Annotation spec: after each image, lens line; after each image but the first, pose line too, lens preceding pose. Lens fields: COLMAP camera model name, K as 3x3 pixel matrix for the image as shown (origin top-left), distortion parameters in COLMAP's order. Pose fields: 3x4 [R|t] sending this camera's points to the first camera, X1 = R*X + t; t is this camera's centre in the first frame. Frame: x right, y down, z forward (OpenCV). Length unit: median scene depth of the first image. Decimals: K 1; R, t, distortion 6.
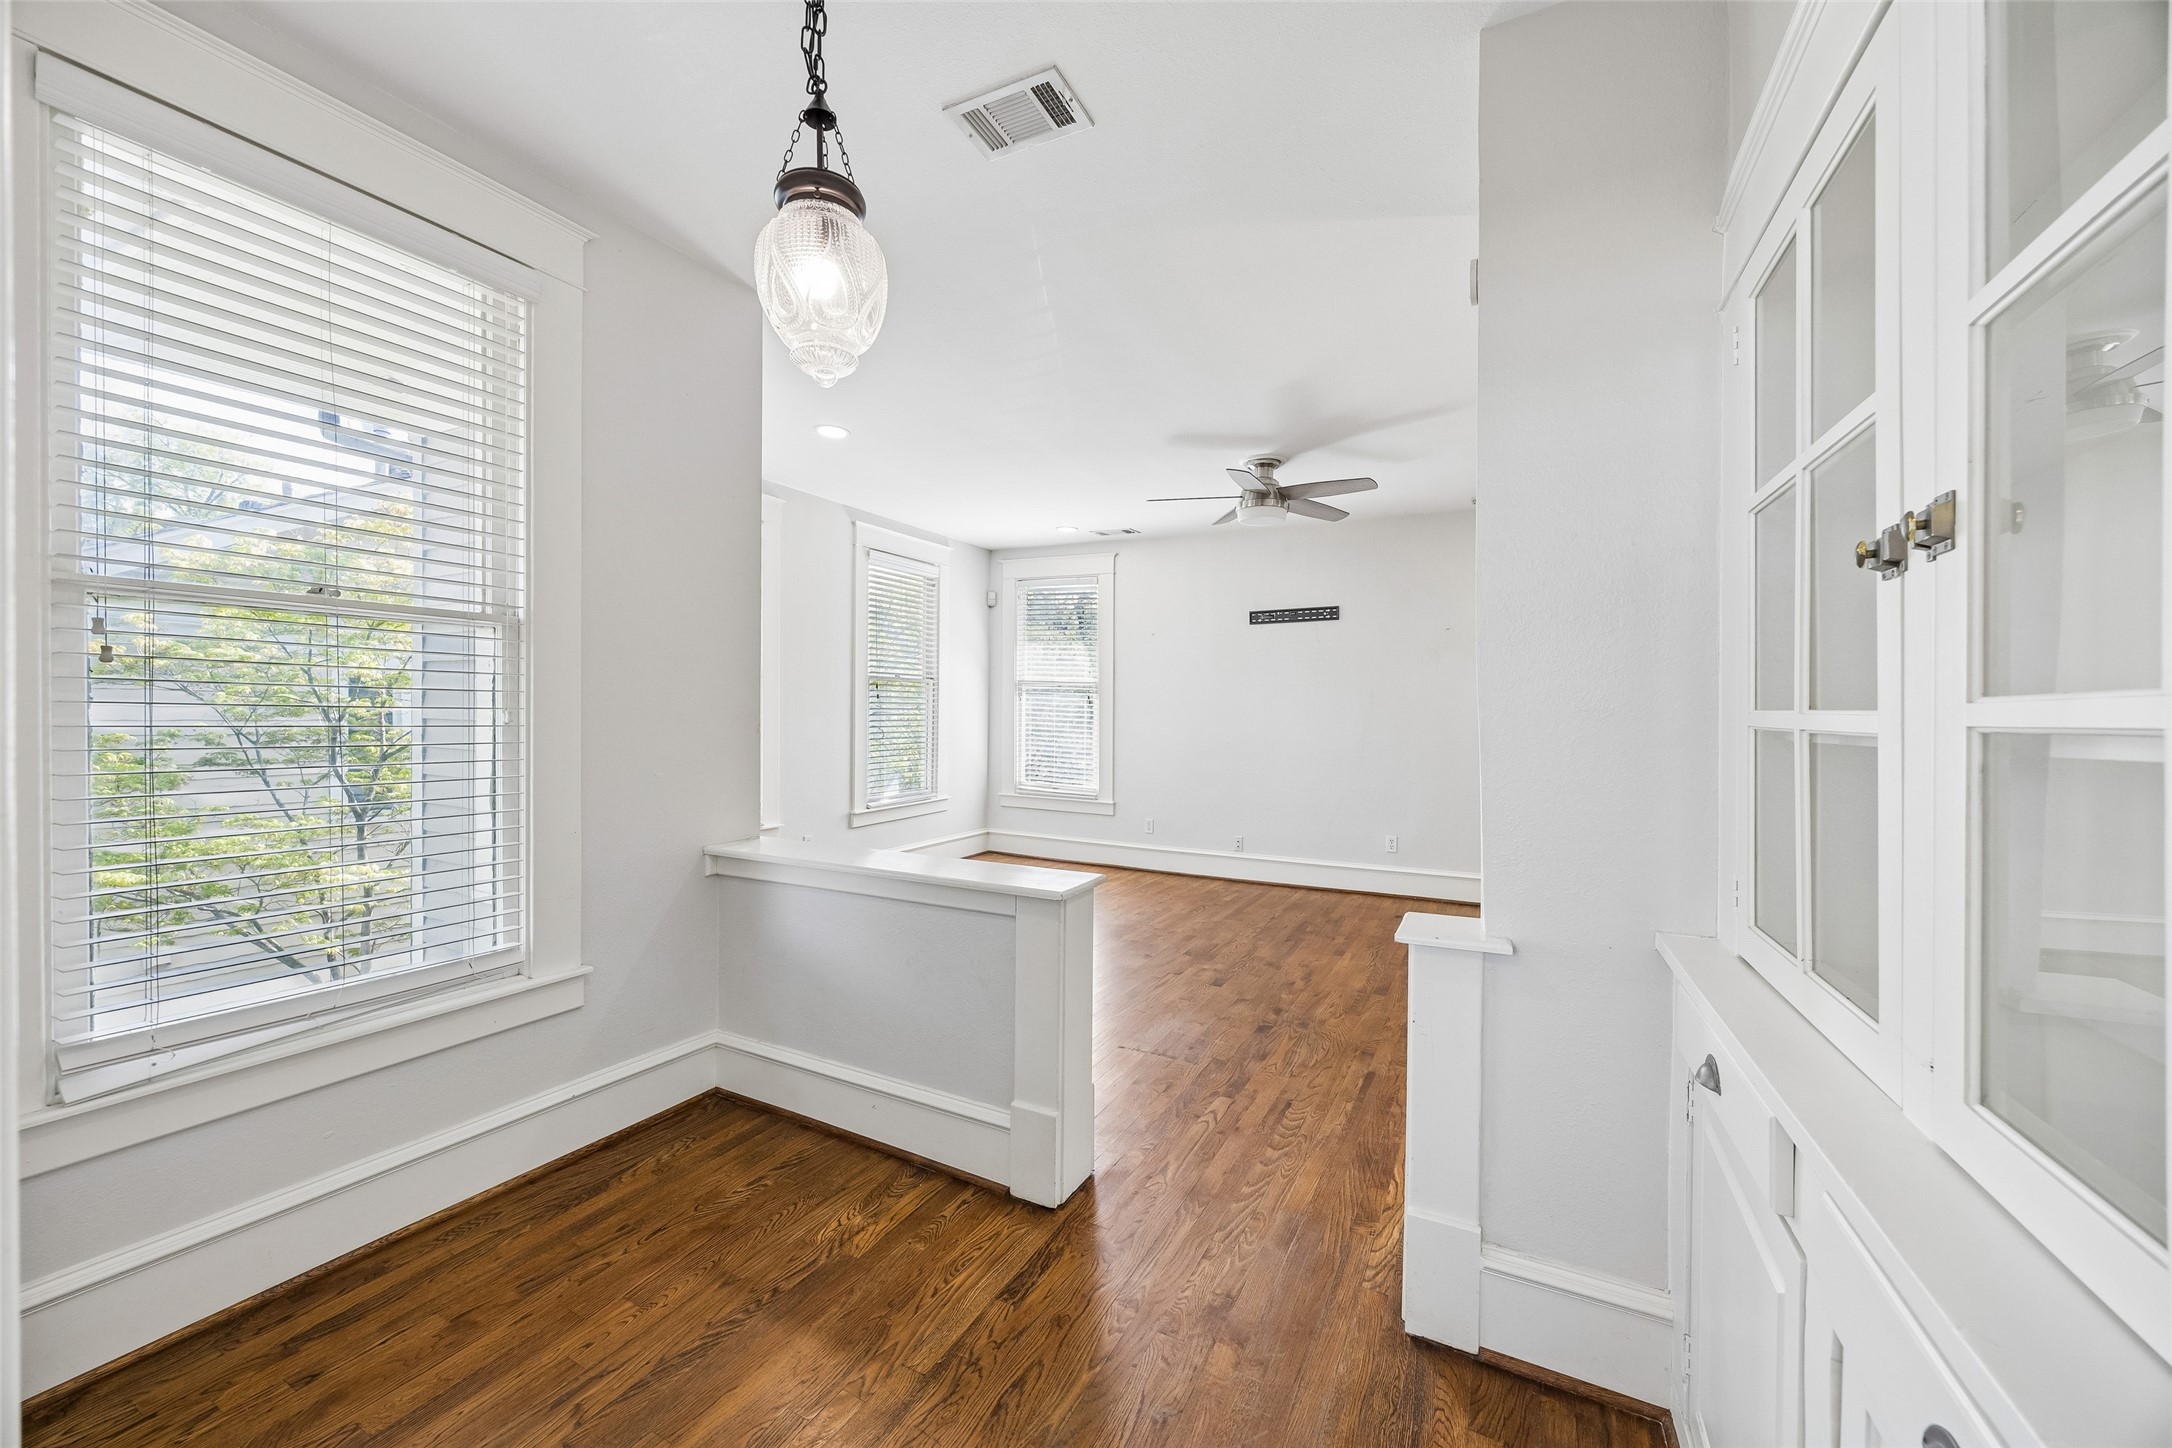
lens RADIAL K [[825.1, 0, 1082.3], [0, 825.1, 719.5], [0, 0, 1]] dist [0.001068, 0.000075]
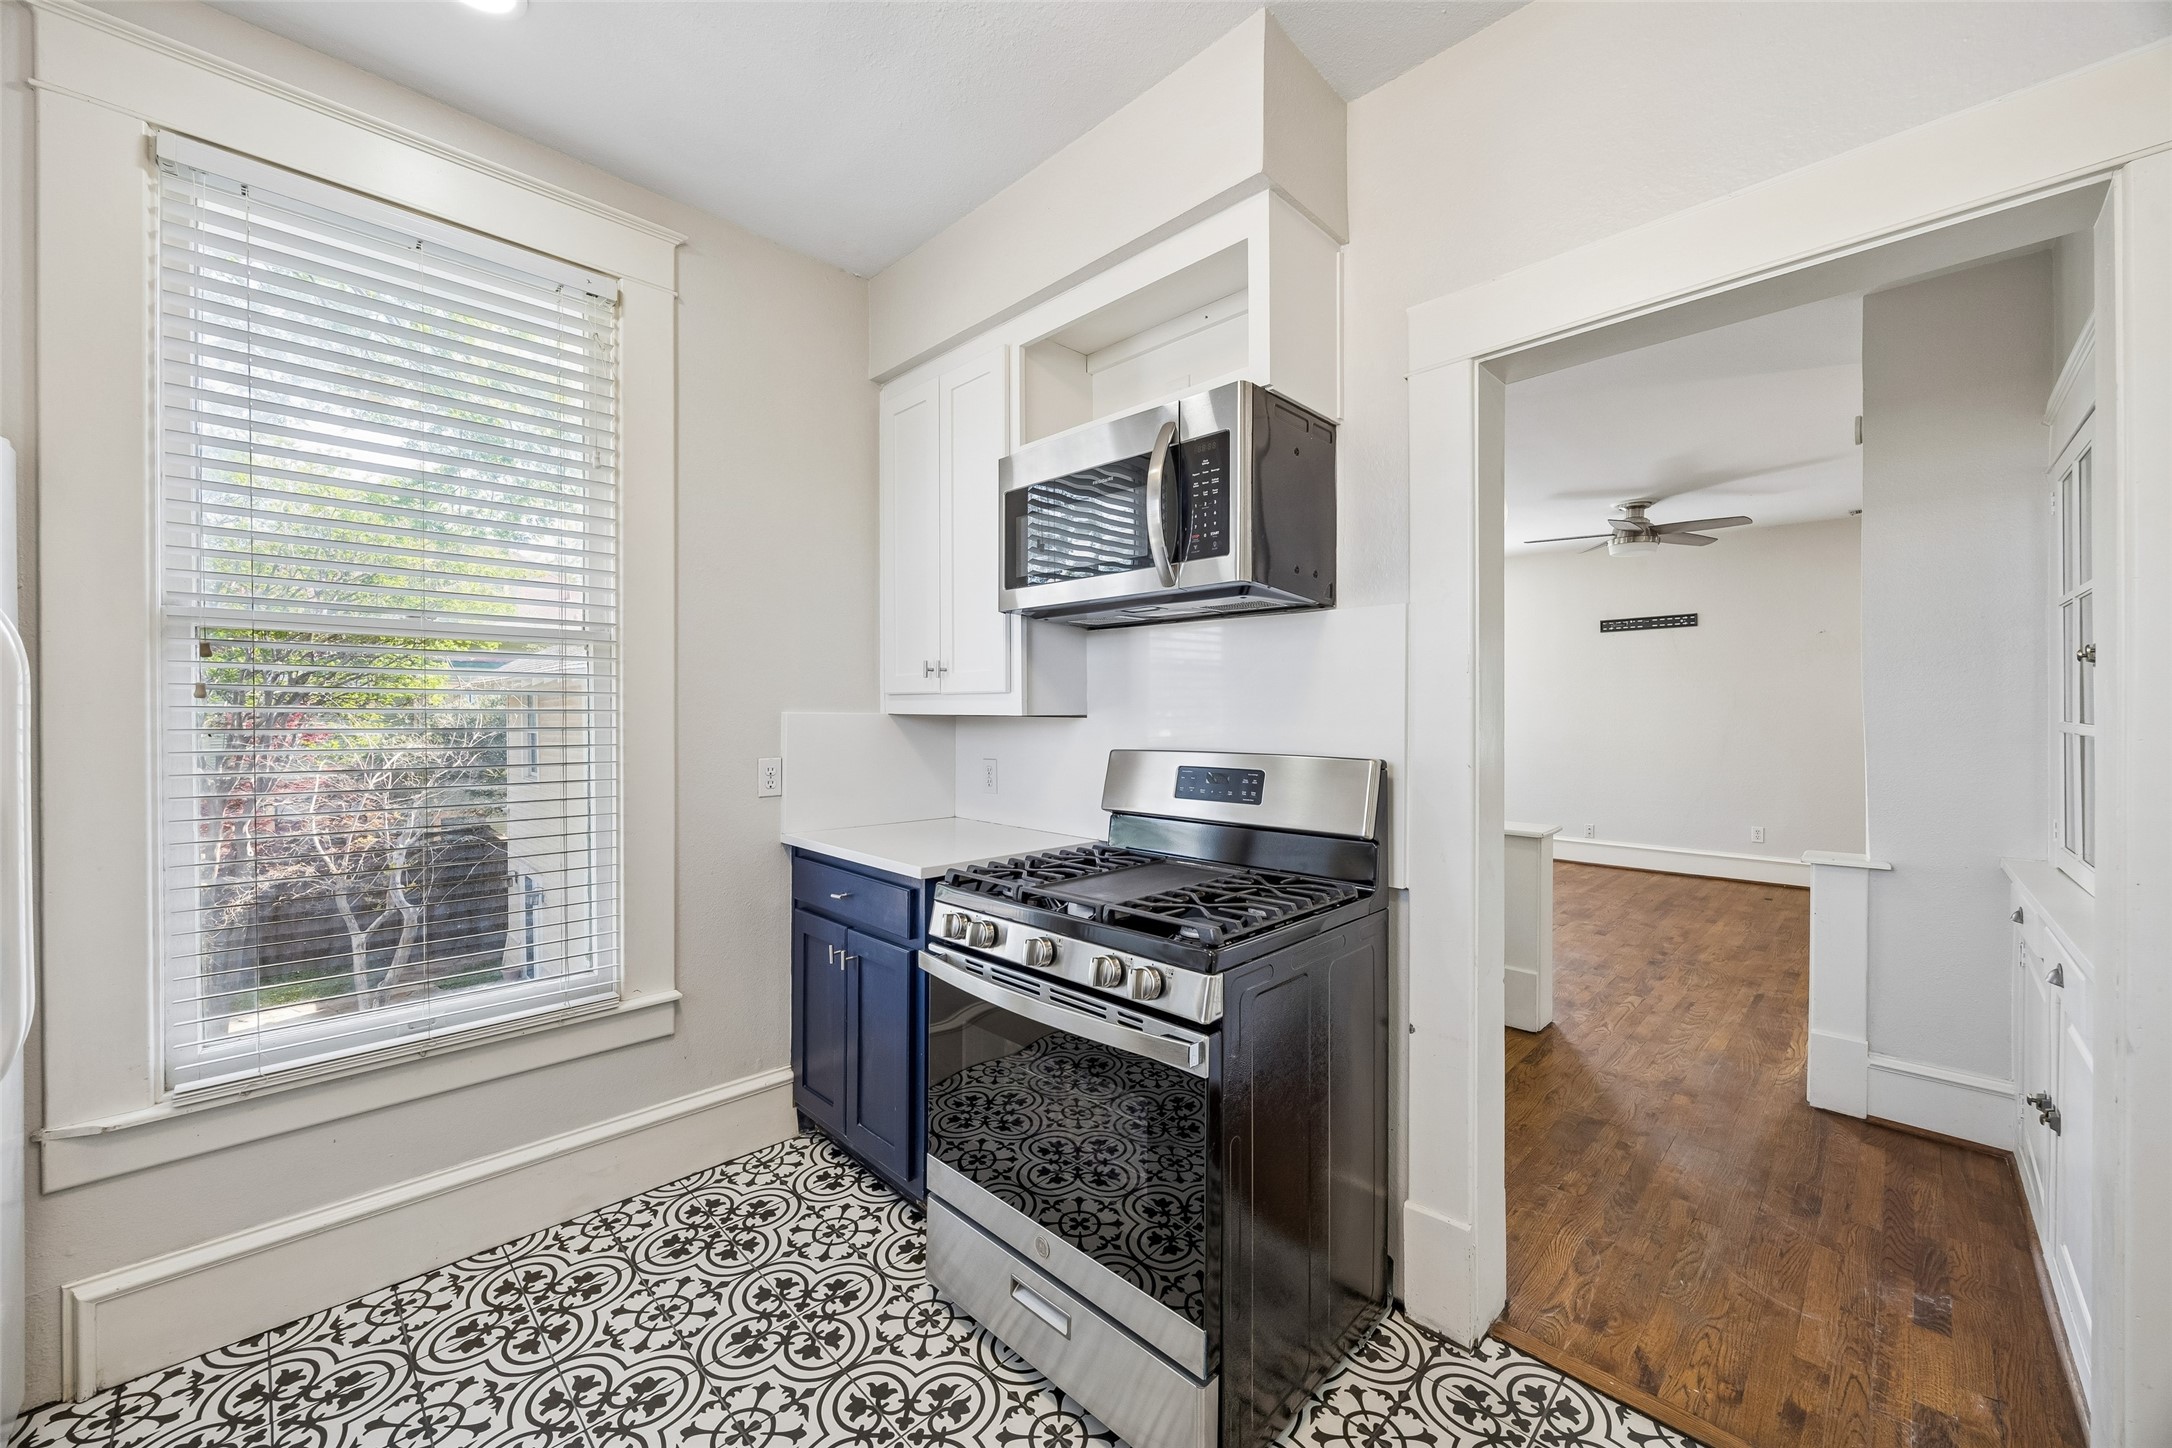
lens RADIAL K [[825.1, 0, 1082.3], [0, 825.1, 719.5], [0, 0, 1]] dist [0.001068, 0.000075]
pose [[0.954588, -0.006835, -0.297849, -0.190935], [0.008234, 0.999960, 0.003445, -0.012271], [0.297814, -0.005741, 0.954607, -0.381395]]
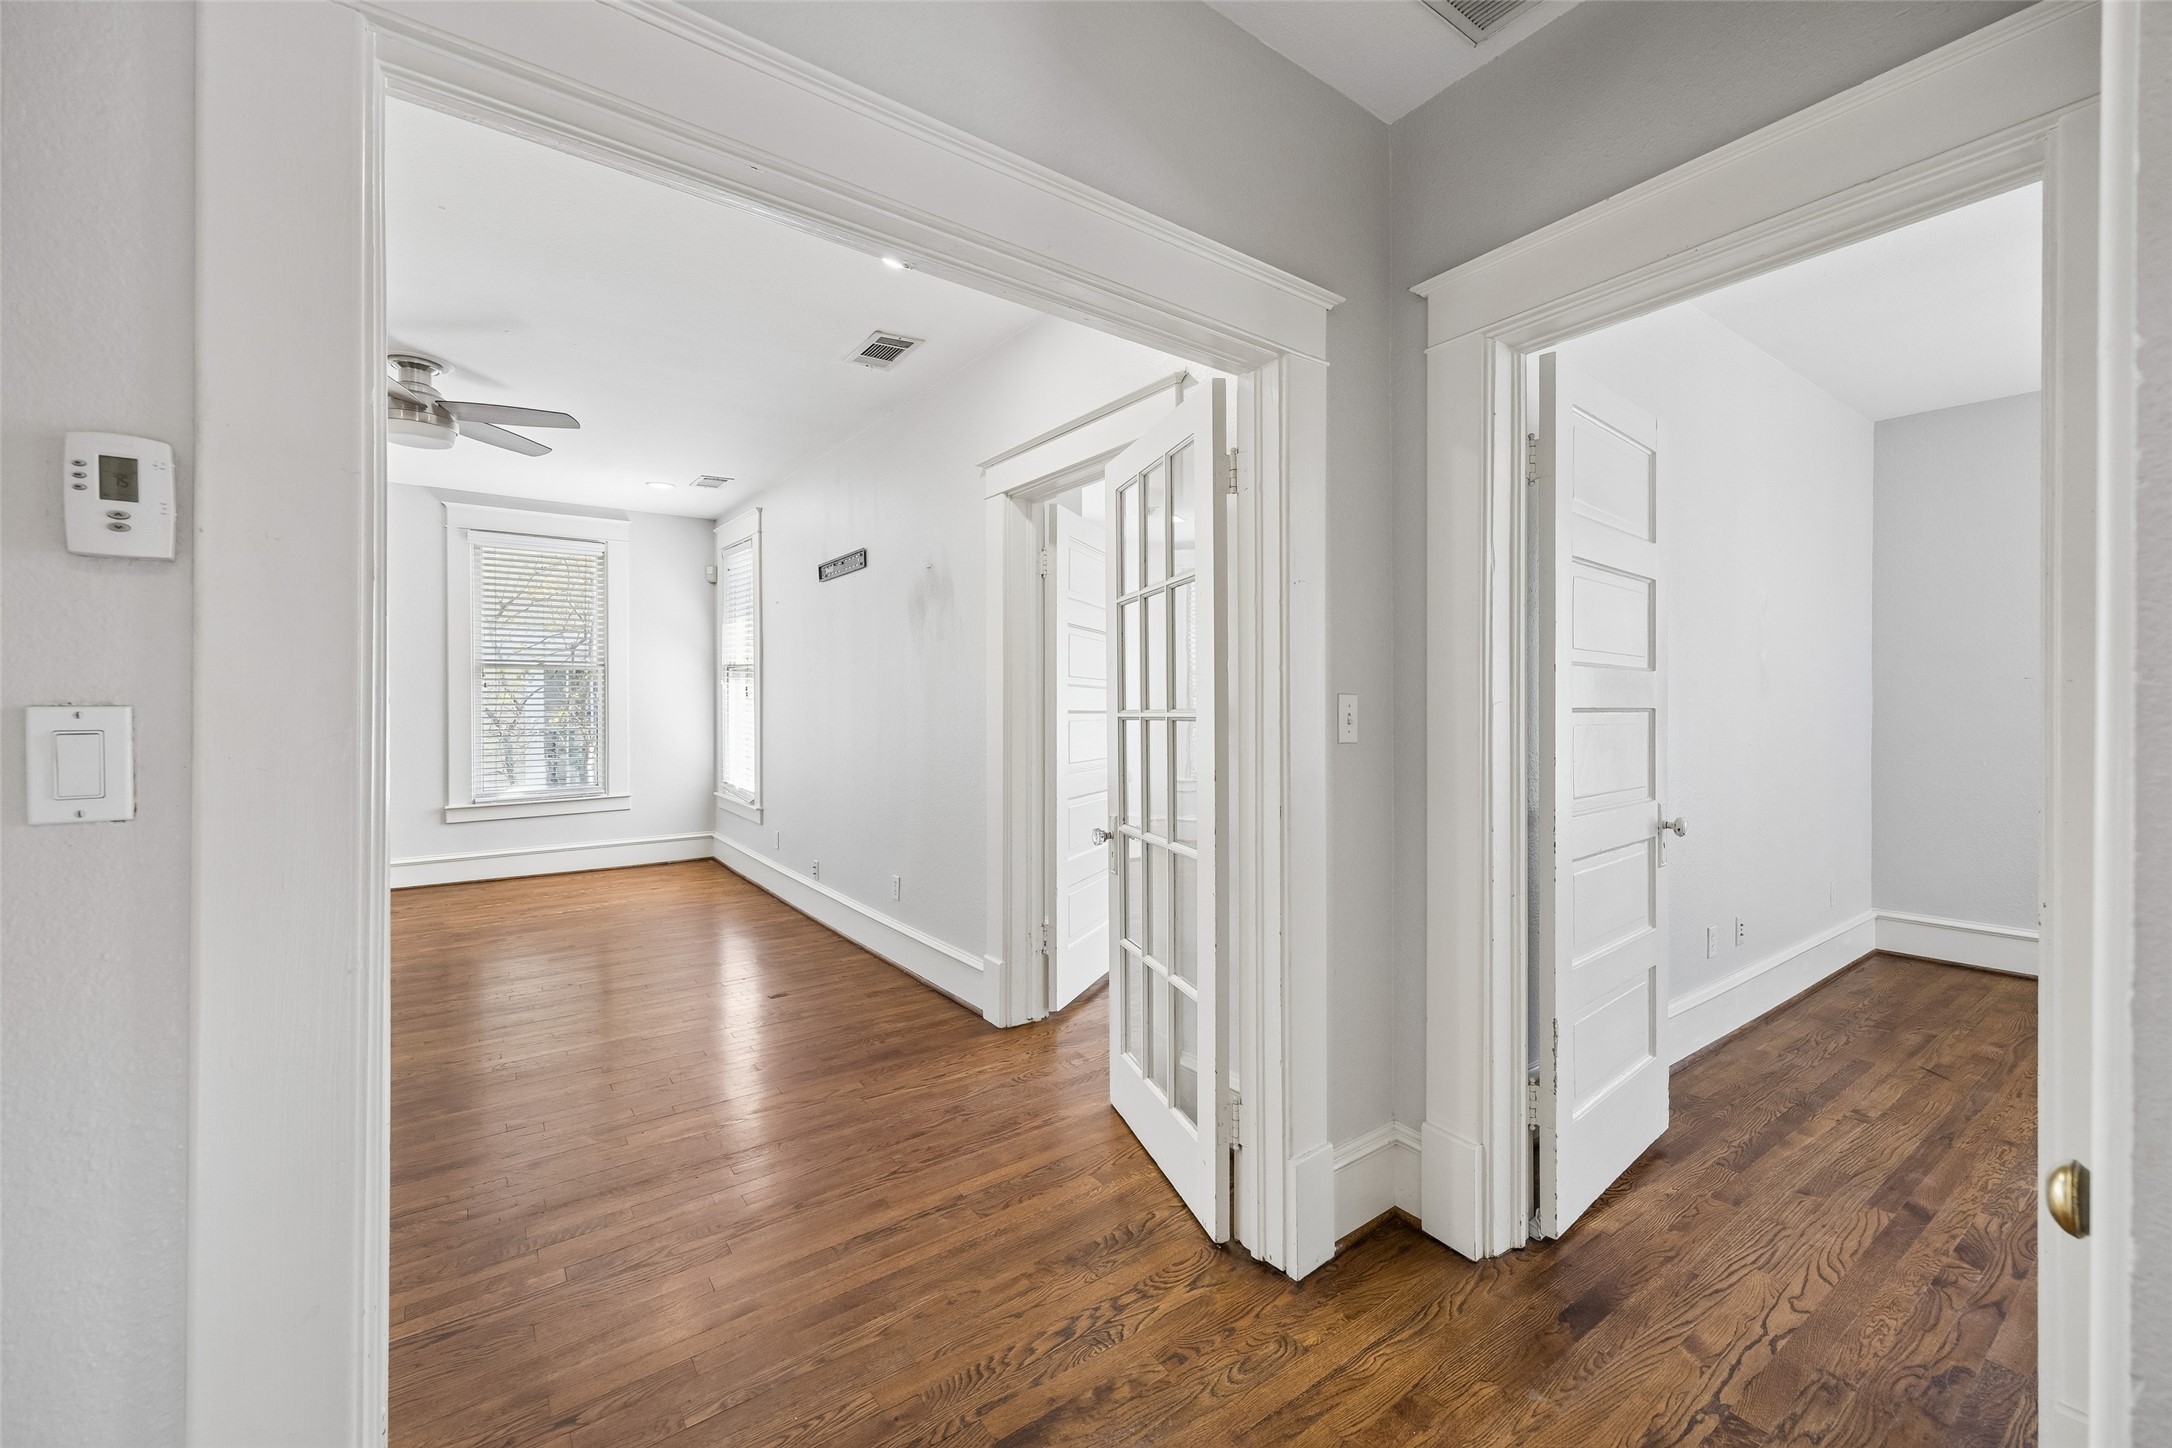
lens RADIAL K [[866.4, 0, 1073.9], [0, 866.4, 711.1], [0, 0, 1]] dist [0.012113, -0.003842]
pose [[0.895135, -0.006784, -0.445743, 1.119827], [0.005757, 0.999977, -0.003659, 0.012117], [0.445757, 0.000710, 0.895154, 0.568953]]
